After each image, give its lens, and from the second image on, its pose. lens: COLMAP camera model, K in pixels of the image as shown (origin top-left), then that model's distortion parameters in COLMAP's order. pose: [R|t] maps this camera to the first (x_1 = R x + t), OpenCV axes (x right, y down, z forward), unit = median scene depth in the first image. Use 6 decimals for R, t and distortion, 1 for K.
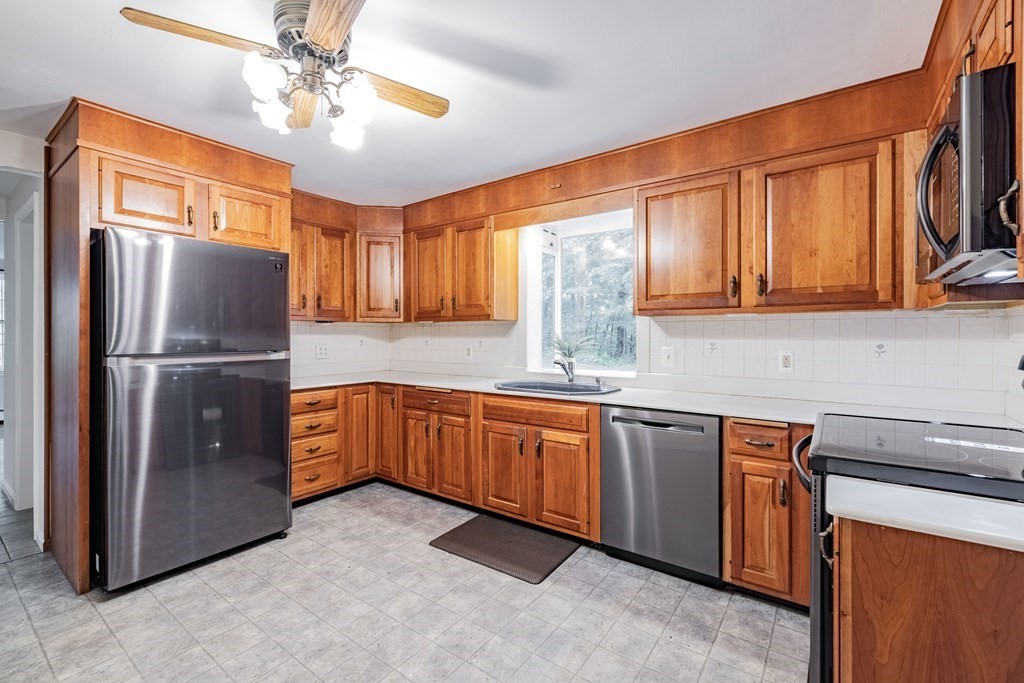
lens RADIAL K [[437.4, 0, 518.4], [0, 437.4, 335.8], [0, 0, 1]] dist [-0.013424, 0.007865]
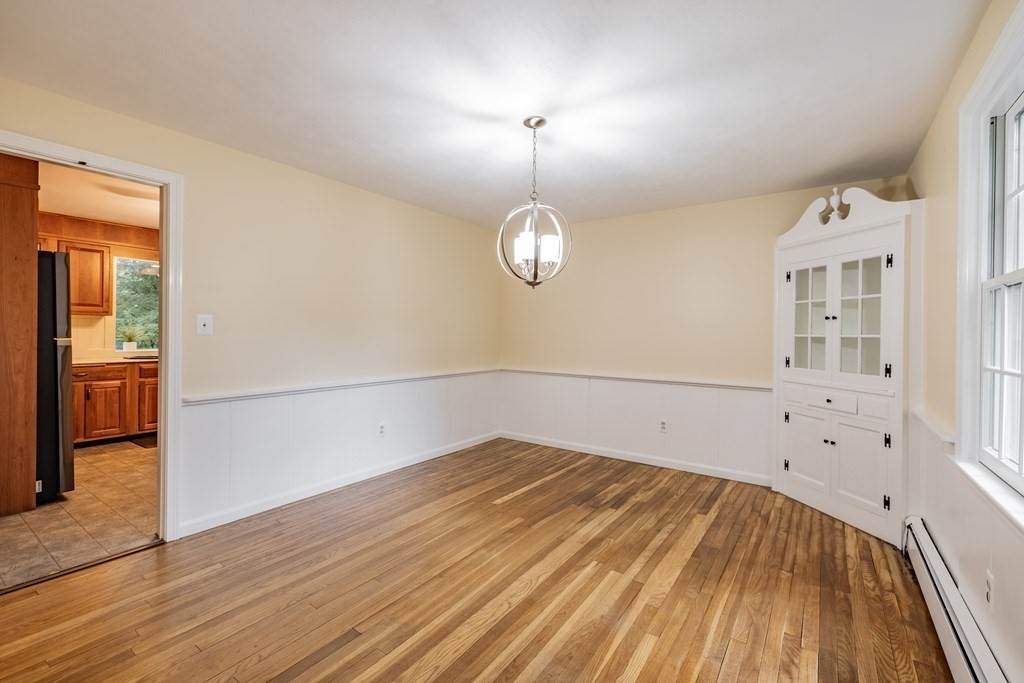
lens RADIAL K [[440.0, 0, 516.9], [0, 440.0, 335.1], [0, 0, 1]] dist [0.000993, -0.000136]
pose [[-0.020133, -0.002719, 0.999794, -1.685535], [-0.011077, 0.999936, 0.002497, 0.009062], [-0.999736, -0.011024, -0.020161, -0.357393]]
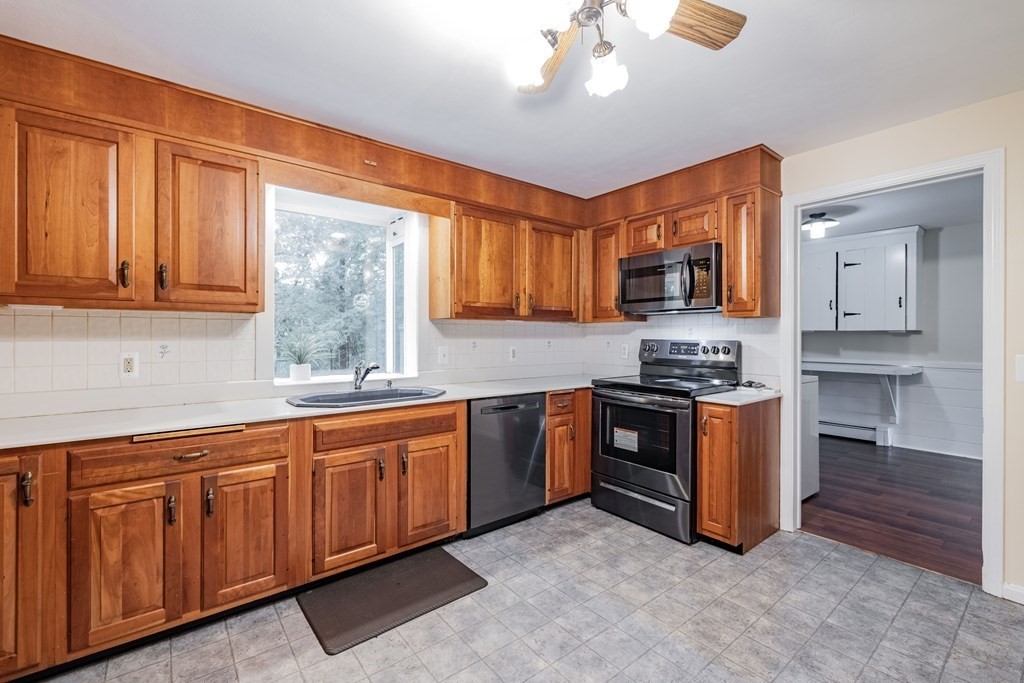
lens RADIAL K [[440.0, 0, 516.9], [0, 440.0, 335.1], [0, 0, 1]] dist [0.000993, -0.000136]
pose [[0.267775, 0.002831, 0.963477, -0.655018], [0.000506, 0.999995, -0.003079, 0.000543], [-0.963481, 0.001312, 0.267772, 0.474326]]
